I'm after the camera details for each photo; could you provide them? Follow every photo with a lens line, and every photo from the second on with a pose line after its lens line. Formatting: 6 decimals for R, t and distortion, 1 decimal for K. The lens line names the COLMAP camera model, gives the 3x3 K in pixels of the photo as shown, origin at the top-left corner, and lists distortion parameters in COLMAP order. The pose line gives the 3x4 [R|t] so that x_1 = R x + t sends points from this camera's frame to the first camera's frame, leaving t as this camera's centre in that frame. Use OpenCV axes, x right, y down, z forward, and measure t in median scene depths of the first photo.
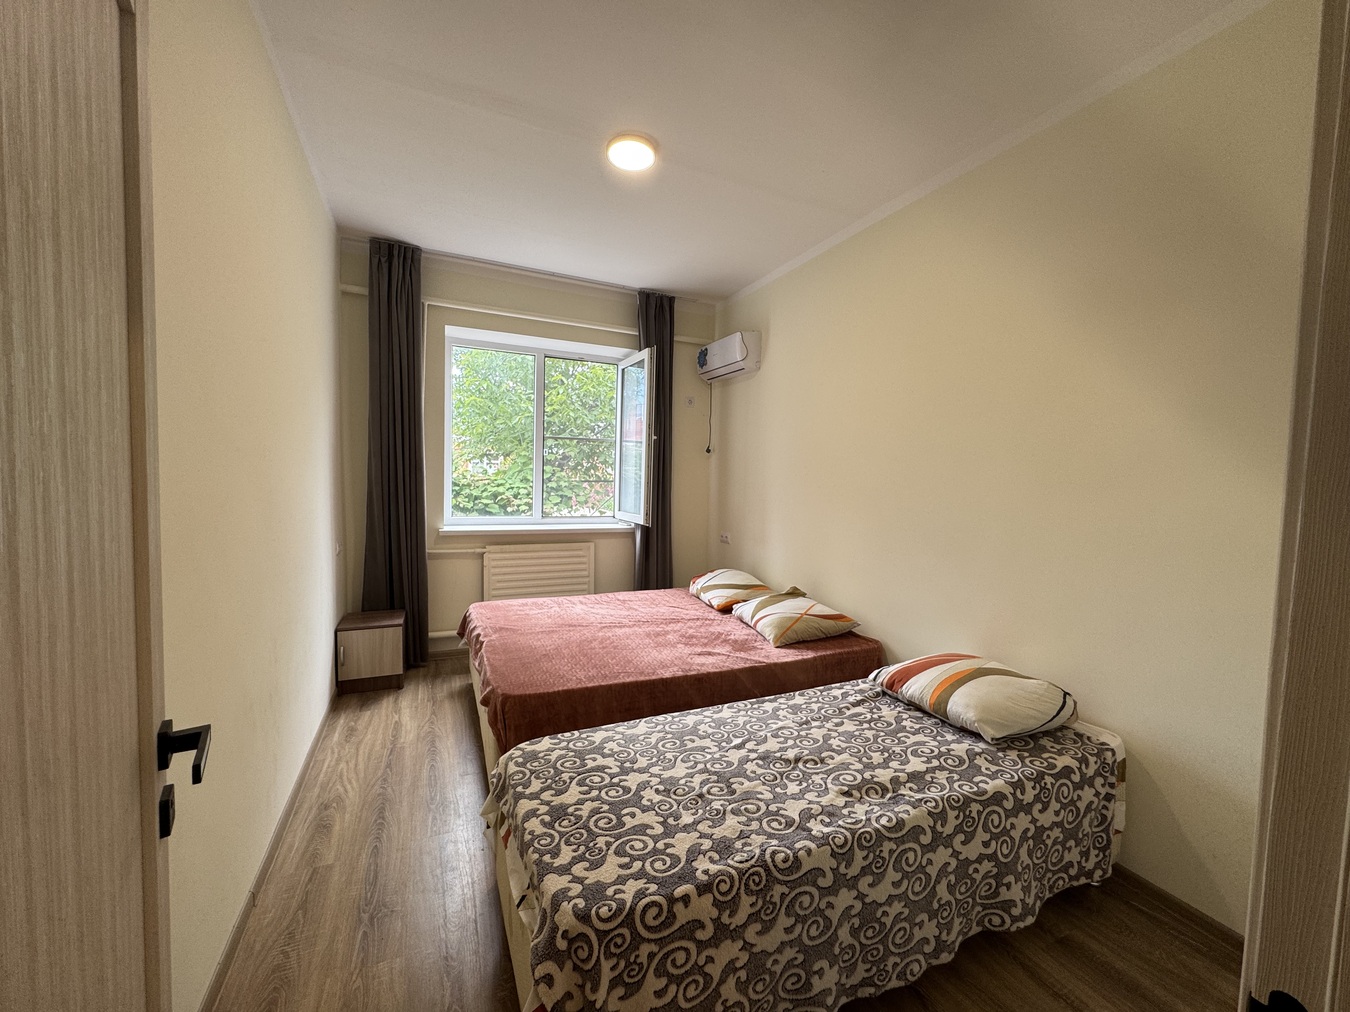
lens RADIAL K [[539.2, 0, 675.0], [0, 539.2, 506.0], [0, 0, 1]] dist [-0.002457, 0.000235]
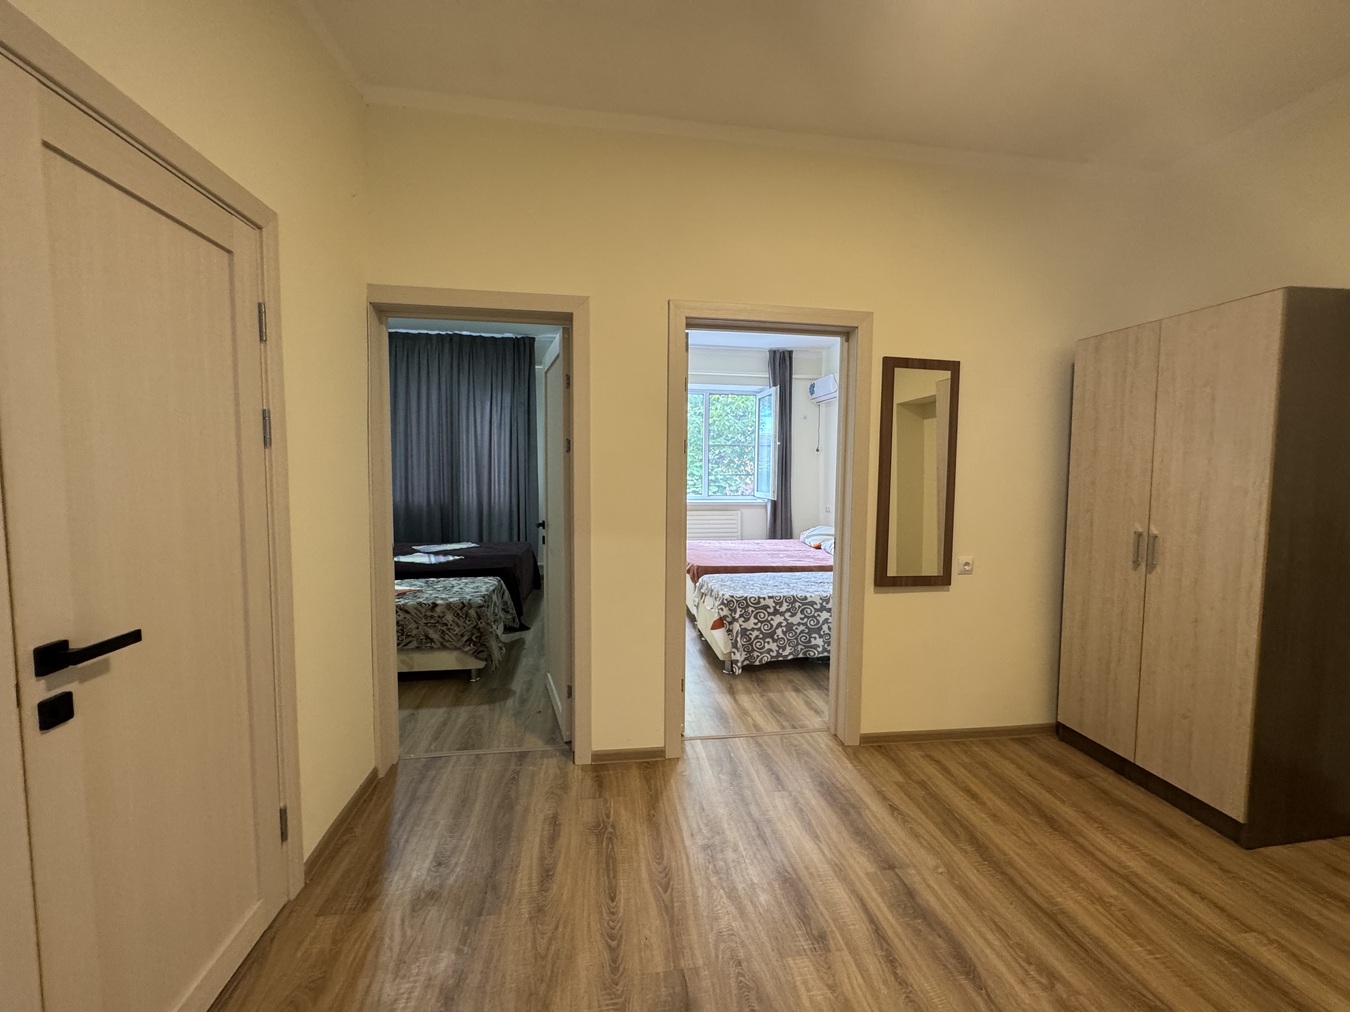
lens RADIAL K [[539.2, 0, 675.0], [0, 539.2, 506.0], [0, 0, 1]] dist [-0.002457, 0.000235]
pose [[0.960479, -0.000504, -0.278352, 0.105128], [0.001795, 0.999989, 0.004383, 0.046981], [0.278347, -0.004709, 0.960469, -0.573295]]
